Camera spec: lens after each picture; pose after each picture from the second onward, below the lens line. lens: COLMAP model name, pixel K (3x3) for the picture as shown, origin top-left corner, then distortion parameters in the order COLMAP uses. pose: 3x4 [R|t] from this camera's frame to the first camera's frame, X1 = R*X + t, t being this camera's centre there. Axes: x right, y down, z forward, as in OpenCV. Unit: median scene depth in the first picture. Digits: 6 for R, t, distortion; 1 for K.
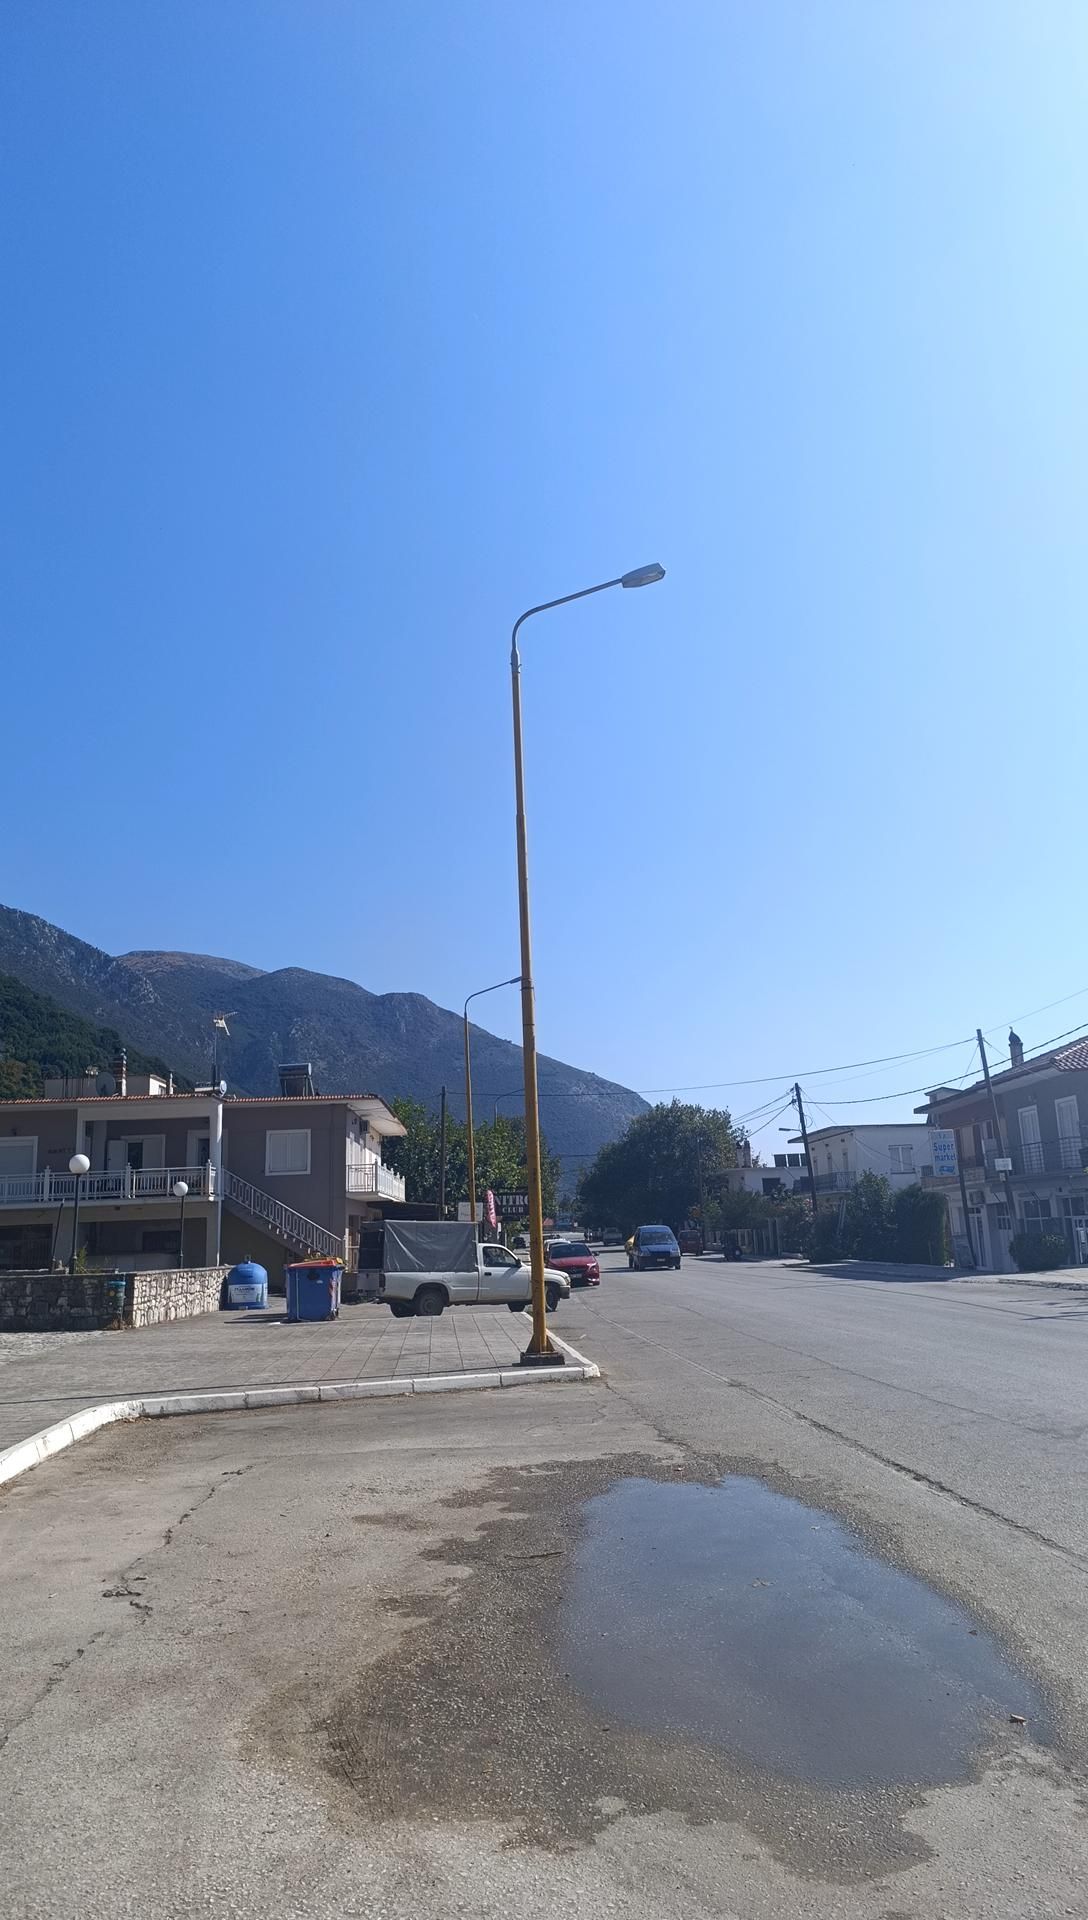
lens RADIAL K [[1253.7, 0, 559.1], [0, 1253.7, 955.5], [0, 0, 1]] dist [0.030207, -0.000023]
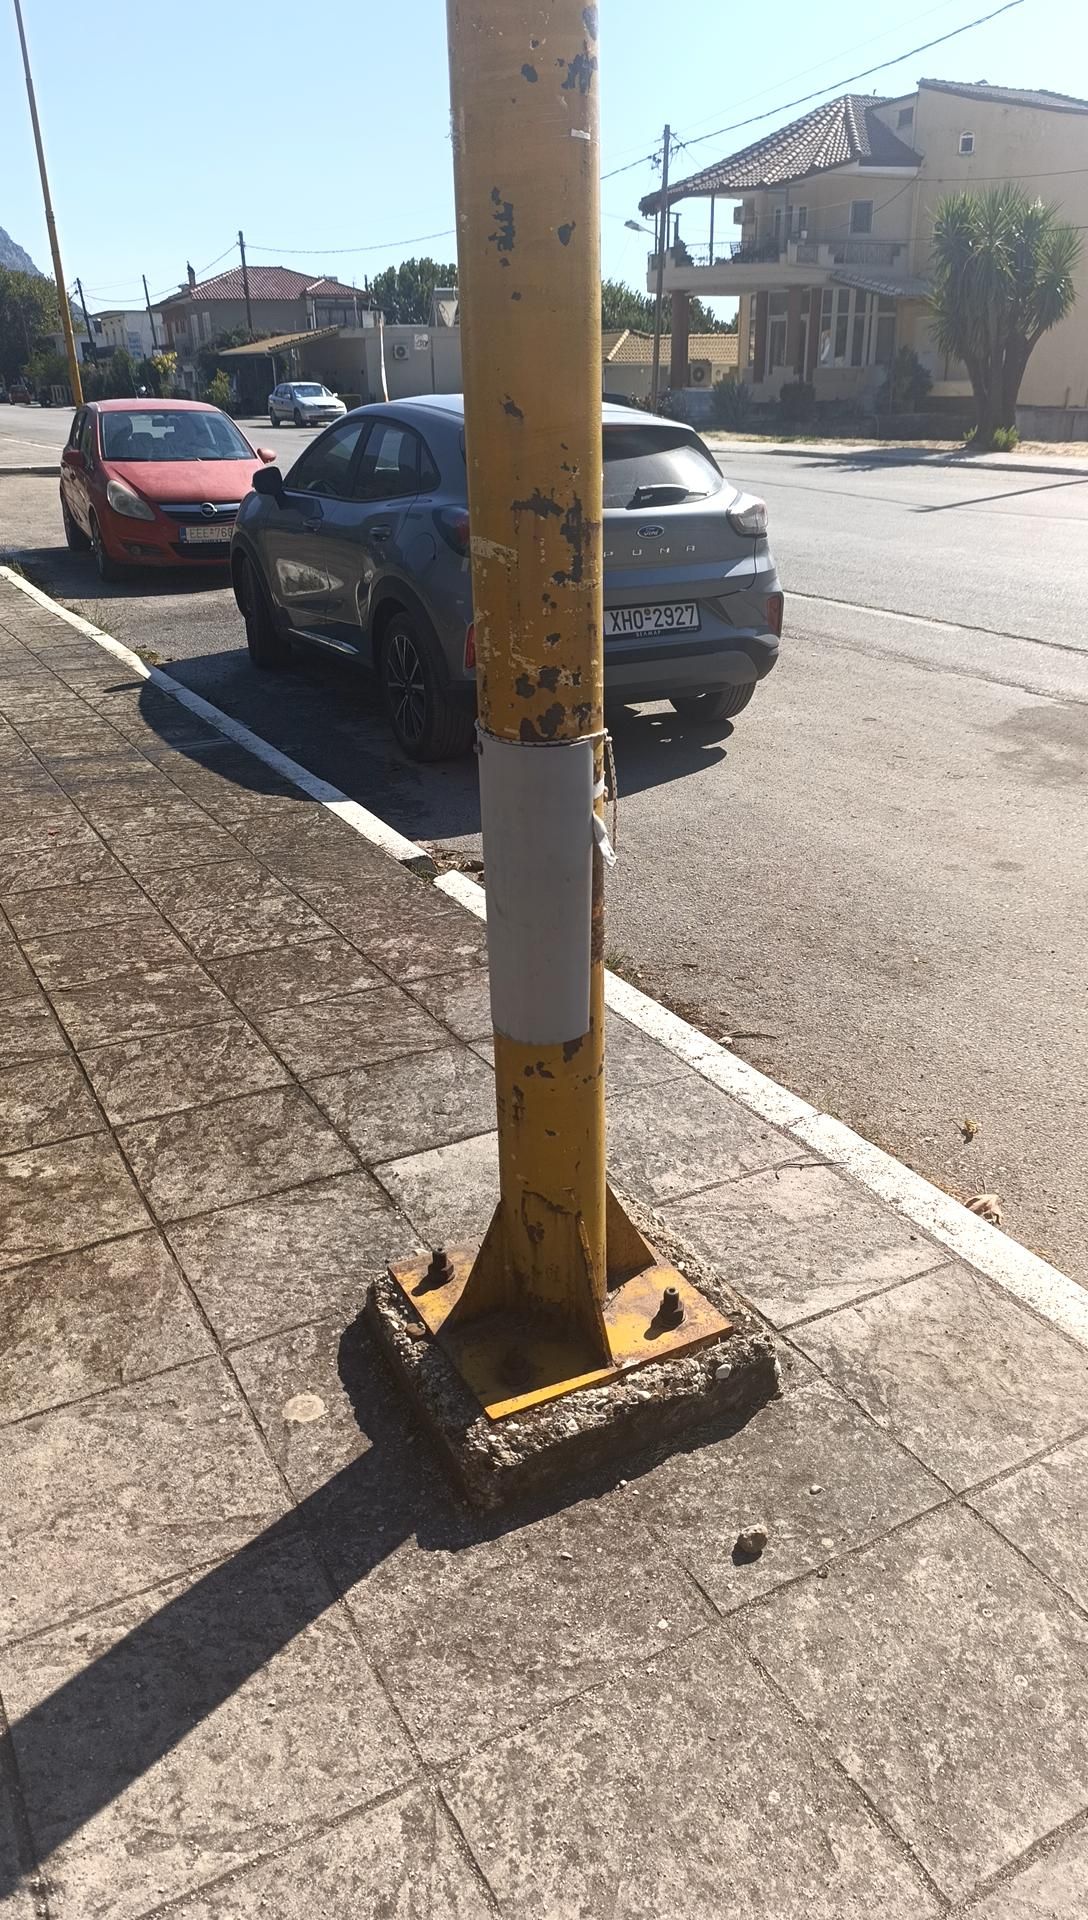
lens RADIAL K [[1251.8, 0, 521.4], [0, 1251.8, 960.6], [0, 0, 1]] dist [-0.003385, 0.001943]
pose [[0.911440, -0.153947, 0.381546, -0.008889], [-0.106164, 0.807956, 0.579600, -0.082093], [-0.397500, -0.568777, 0.720060, -0.371269]]
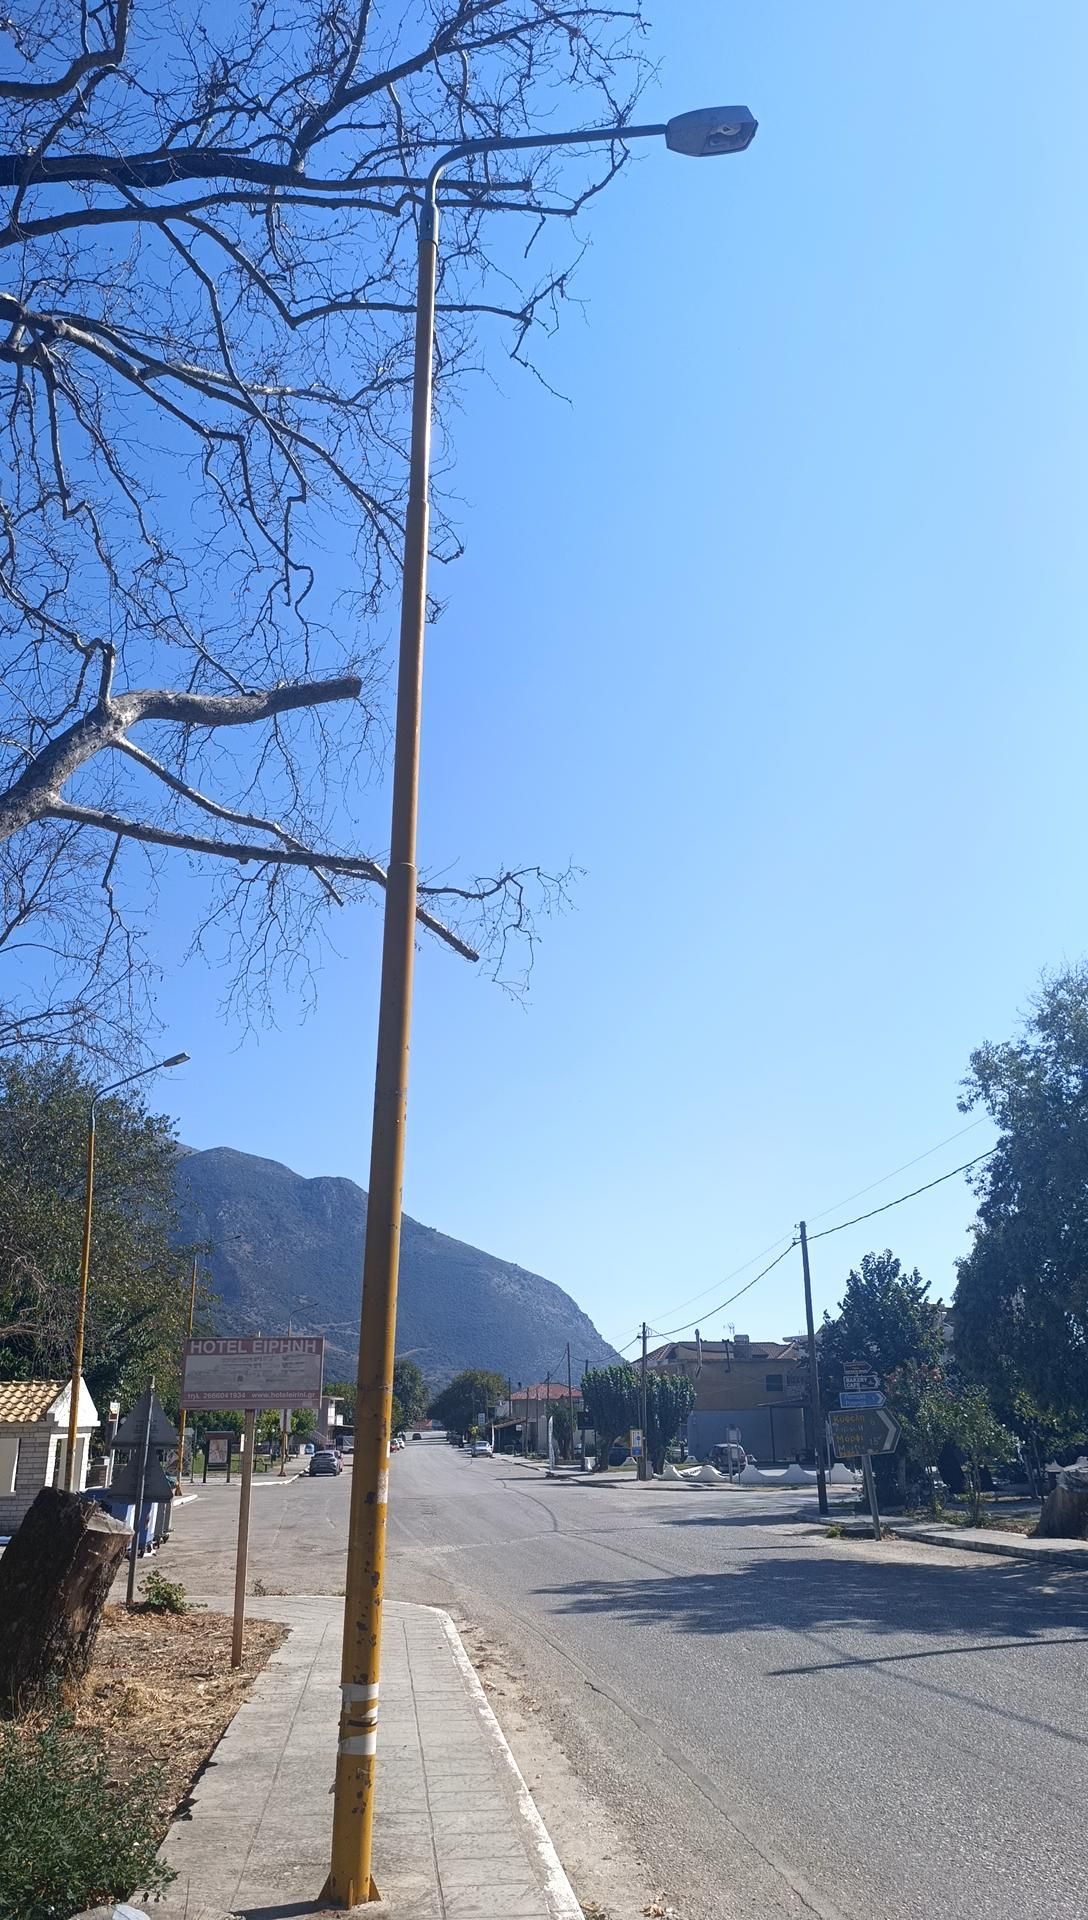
lens RADIAL K [[1270.1, 0, 533.3], [0, 1270.1, 968.7], [0, 0, 1]] dist [0.017870, 0.000111]
pose [[0.998942, 0.036867, 0.027488, 0.097176], [-0.033053, 0.991195, -0.128219, -0.243229], [-0.031973, 0.127175, 0.991365, -1.036662]]
